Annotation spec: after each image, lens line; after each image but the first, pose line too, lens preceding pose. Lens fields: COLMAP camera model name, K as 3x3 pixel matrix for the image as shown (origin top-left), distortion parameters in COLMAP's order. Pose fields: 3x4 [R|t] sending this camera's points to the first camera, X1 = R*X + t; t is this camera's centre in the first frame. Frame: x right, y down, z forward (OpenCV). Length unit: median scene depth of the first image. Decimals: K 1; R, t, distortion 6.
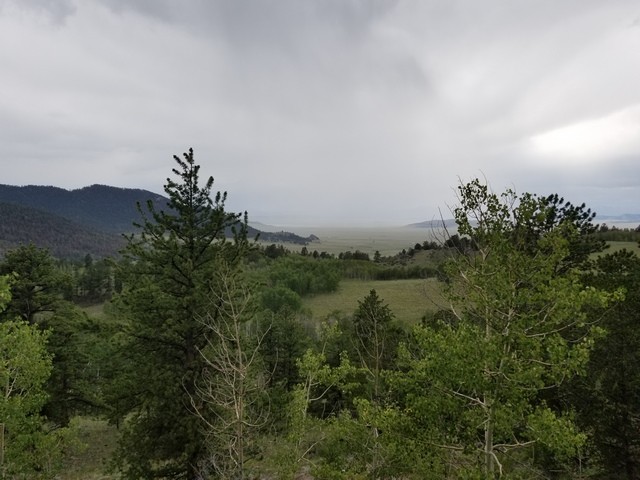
lens RADIAL K [[463.6, 0, 312.1], [0, 463.6, 237.5], [0, 0, 1]] dist [0.064116, -0.081532]
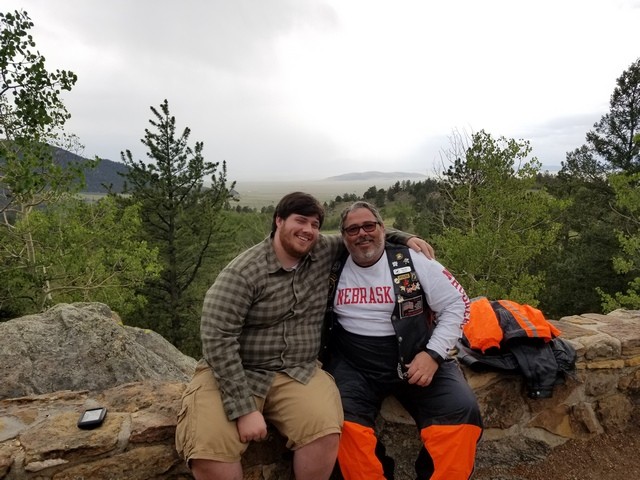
lens RADIAL K [[463.6, 0, 312.1], [0, 463.6, 237.5], [0, 0, 1]] dist [0.064116, -0.081532]
pose [[0.986142, -0.035119, 0.162142, -0.117855], [0.018747, 0.994667, 0.101423, 0.015077], [-0.164839, -0.096978, 0.981541, -0.108909]]
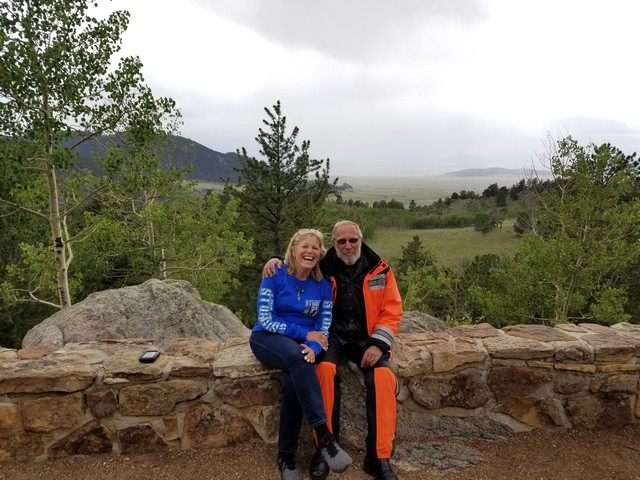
lens RADIAL K [[460.4, 0, 320.0], [0, 460.4, 240.0], [0, 0, 1]] dist [0.101576, -0.162788]
pose [[0.998209, 0.017063, -0.057341, -0.090172], [-0.010228, 0.993027, 0.117444, 0.009348], [0.058945, -0.116647, 0.991423, -0.141445]]
